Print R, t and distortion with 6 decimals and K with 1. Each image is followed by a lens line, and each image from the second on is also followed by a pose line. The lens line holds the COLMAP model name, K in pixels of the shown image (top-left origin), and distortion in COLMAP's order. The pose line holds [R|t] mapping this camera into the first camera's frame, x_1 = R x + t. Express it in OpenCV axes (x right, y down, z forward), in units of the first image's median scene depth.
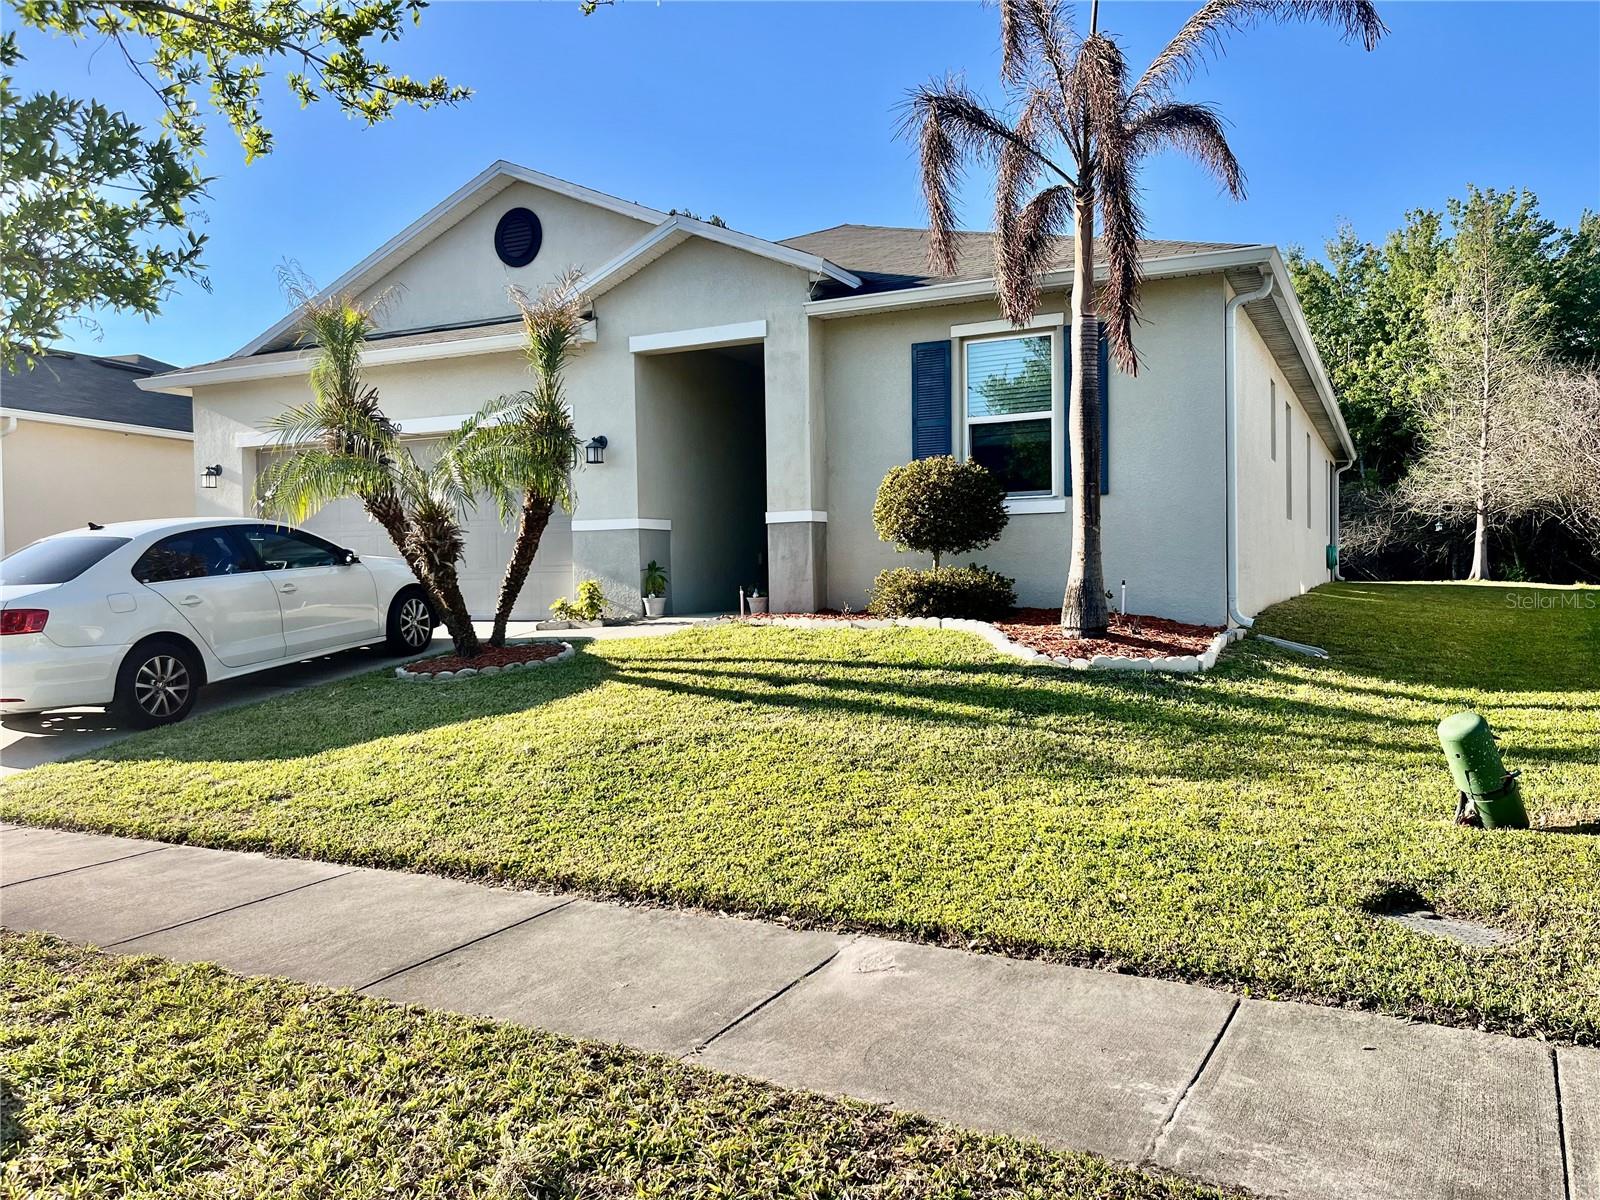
lens RADIAL K [[1215.3, 0, 796.7], [0, 1215.3, 598.6], [0, 0, 1]] dist [0.066757, -0.095280]
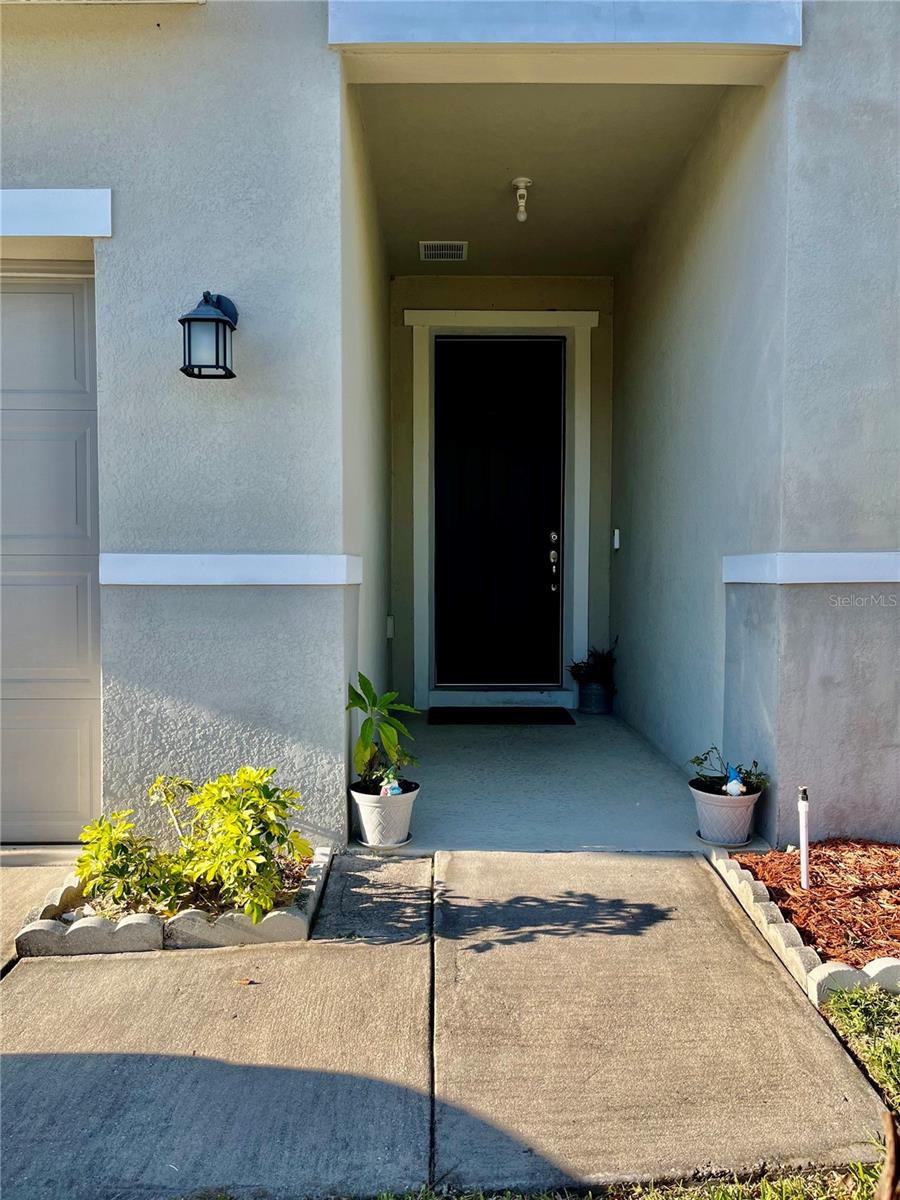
lens RADIAL K [[911.5, 0, 448.6], [0, 911.5, 605.0], [0, 0, 1]] dist [0.066757, -0.095280]
pose [[0.888058, 0.001273, 0.459729, -0.093464], [-0.008258, 0.999879, 0.013182, -0.023589], [-0.459657, -0.015503, 0.887961, 0.323701]]
